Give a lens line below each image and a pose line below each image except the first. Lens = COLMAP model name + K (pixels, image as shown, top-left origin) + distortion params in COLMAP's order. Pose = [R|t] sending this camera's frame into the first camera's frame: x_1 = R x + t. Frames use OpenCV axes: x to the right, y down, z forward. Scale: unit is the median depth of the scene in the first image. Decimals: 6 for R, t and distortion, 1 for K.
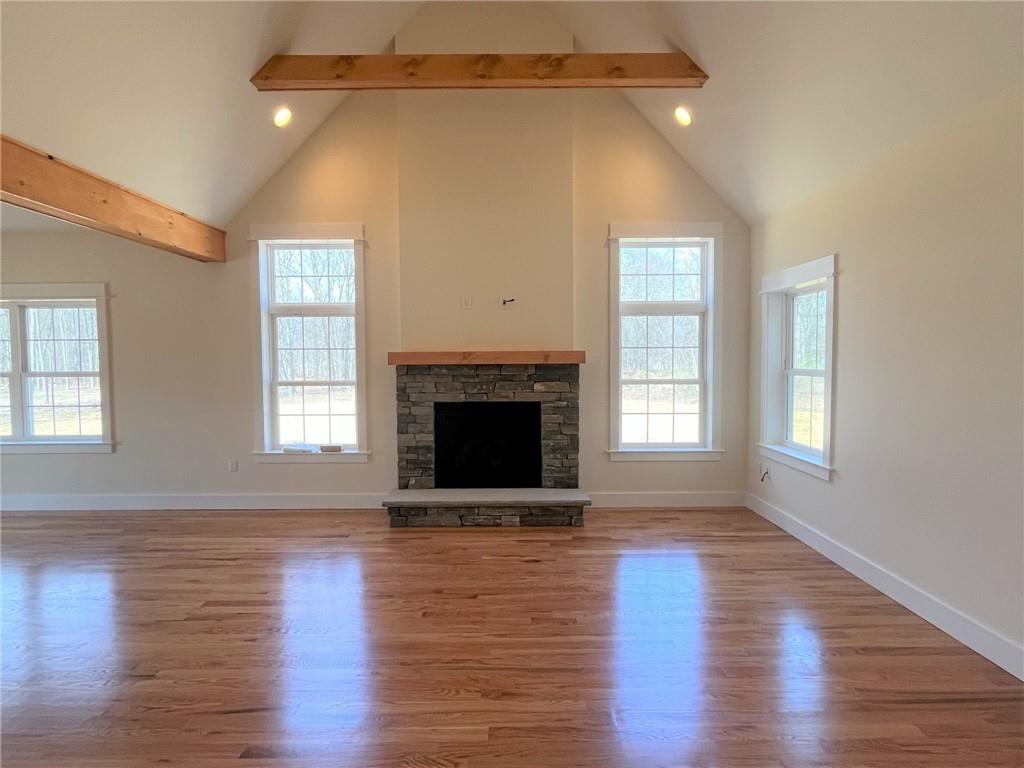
lens RADIAL K [[546.3, 0, 512.0], [0, 546.3, 384.0], [0, 0, 1]] dist [0.000897, -0.000859]
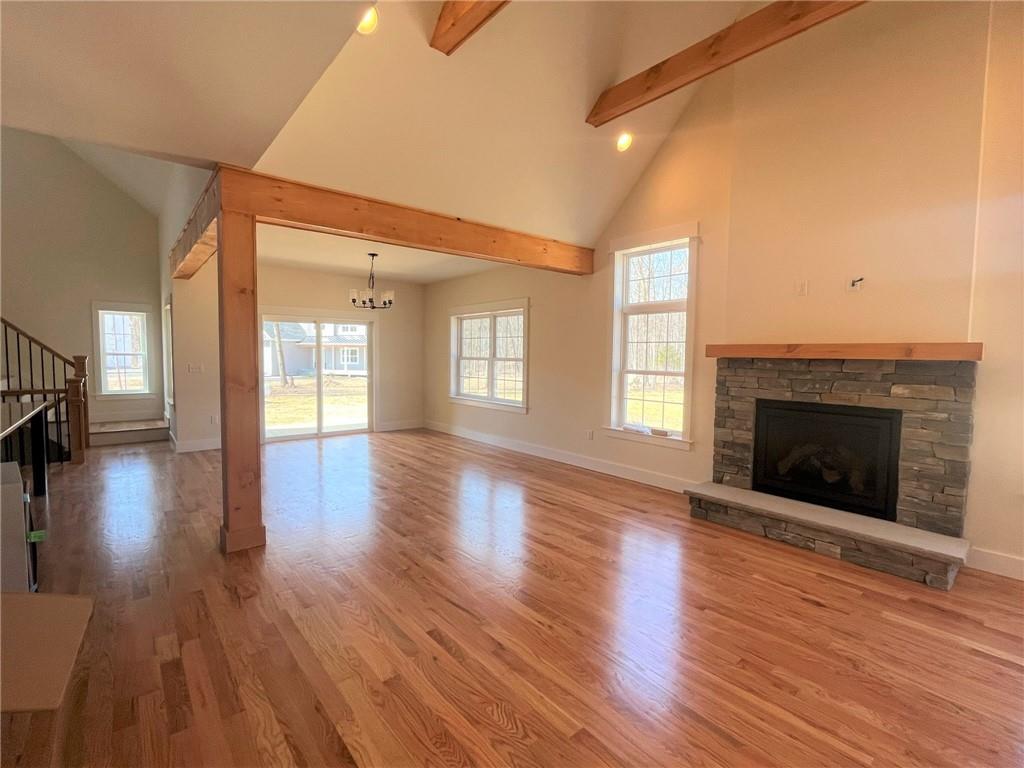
lens RADIAL K [[475.4, 0, 512.0], [0, 475.4, 384.0], [0, 0, 1]] dist [0.000455, 0.000318]
pose [[0.632433, 0.062726, -0.772071, 0.220720], [-0.052479, 0.997896, 0.038085, -0.000407], [0.772835, 0.016431, 0.634394, 0.163965]]
